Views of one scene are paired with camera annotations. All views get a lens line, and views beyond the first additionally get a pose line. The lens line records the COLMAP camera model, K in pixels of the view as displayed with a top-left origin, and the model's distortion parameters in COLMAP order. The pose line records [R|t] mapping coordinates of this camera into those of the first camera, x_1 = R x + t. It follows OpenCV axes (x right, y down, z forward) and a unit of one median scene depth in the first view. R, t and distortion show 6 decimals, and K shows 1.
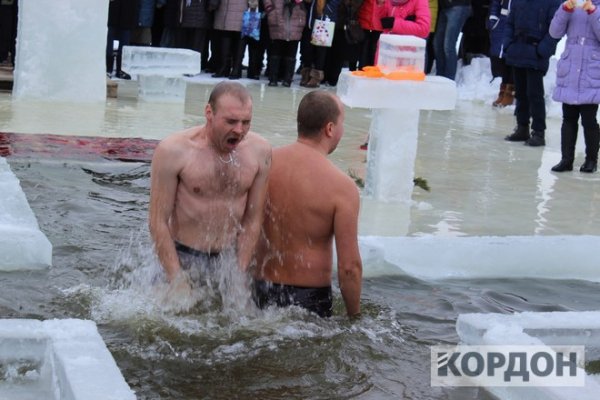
lens RADIAL K [[1525.6, 0, 300.0], [0, 1525.6, 200.0], [0, 0, 1]] dist [0.090280, 0.144552]
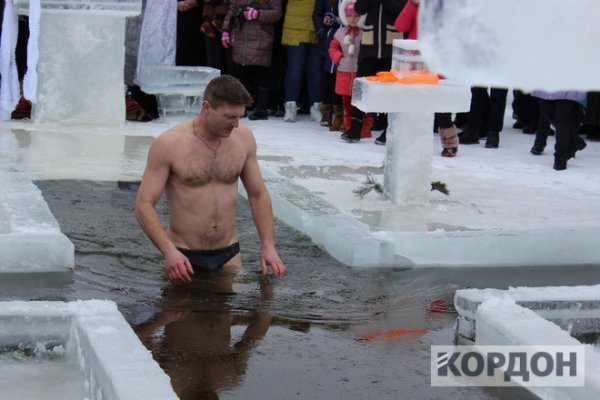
lens RADIAL K [[1722.9, 0, 300.0], [0, 1722.9, 200.0], [0, 0, 1]] dist [0.088223, 1.543835]
pose [[0.999045, -0.031945, -0.029821, 0.033029], [0.031046, 0.999064, -0.030133, 0.044688], [0.030756, 0.029178, 0.999101, -0.204777]]
